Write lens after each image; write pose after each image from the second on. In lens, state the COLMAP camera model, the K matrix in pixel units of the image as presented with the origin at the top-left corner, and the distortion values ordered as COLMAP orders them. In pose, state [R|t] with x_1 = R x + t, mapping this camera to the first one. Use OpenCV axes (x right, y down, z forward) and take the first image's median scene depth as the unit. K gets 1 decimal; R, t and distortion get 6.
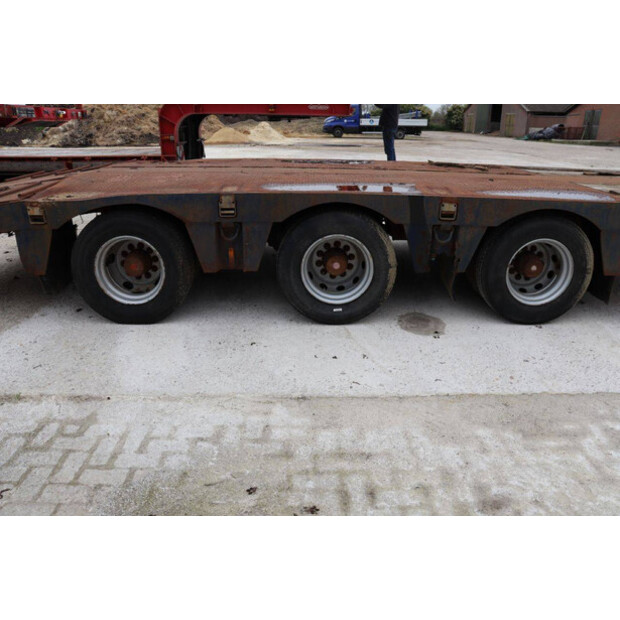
lens RADIAL K [[503.6, 0, 310.0], [0, 503.6, 306.4], [0, 0, 1]] dist [-0.151875, 0.127797]
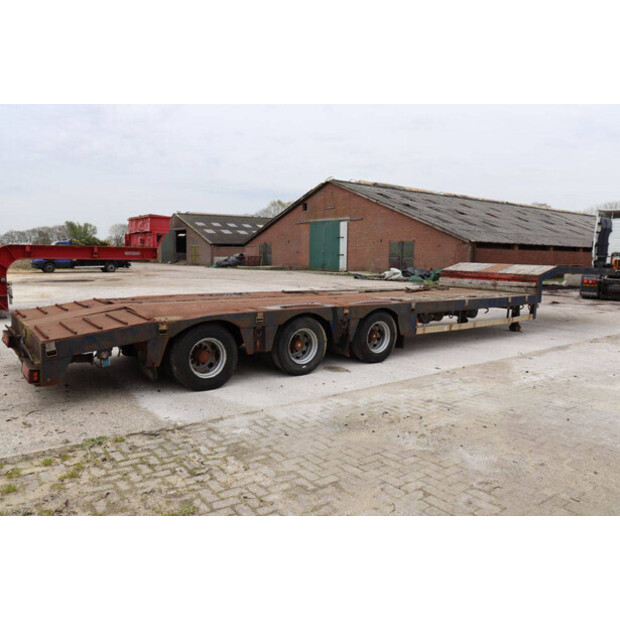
lens RADIAL K [[503.6, 0, 310.9], [0, 503.6, 312.5], [0, 0, 1]] dist [-0.151875, 0.127797]
pose [[0.808095, -0.066462, 0.585291, -0.700874], [0.202324, 0.964482, -0.169823, 0.093245], [-0.553215, 0.255651, 0.792840, -0.412686]]
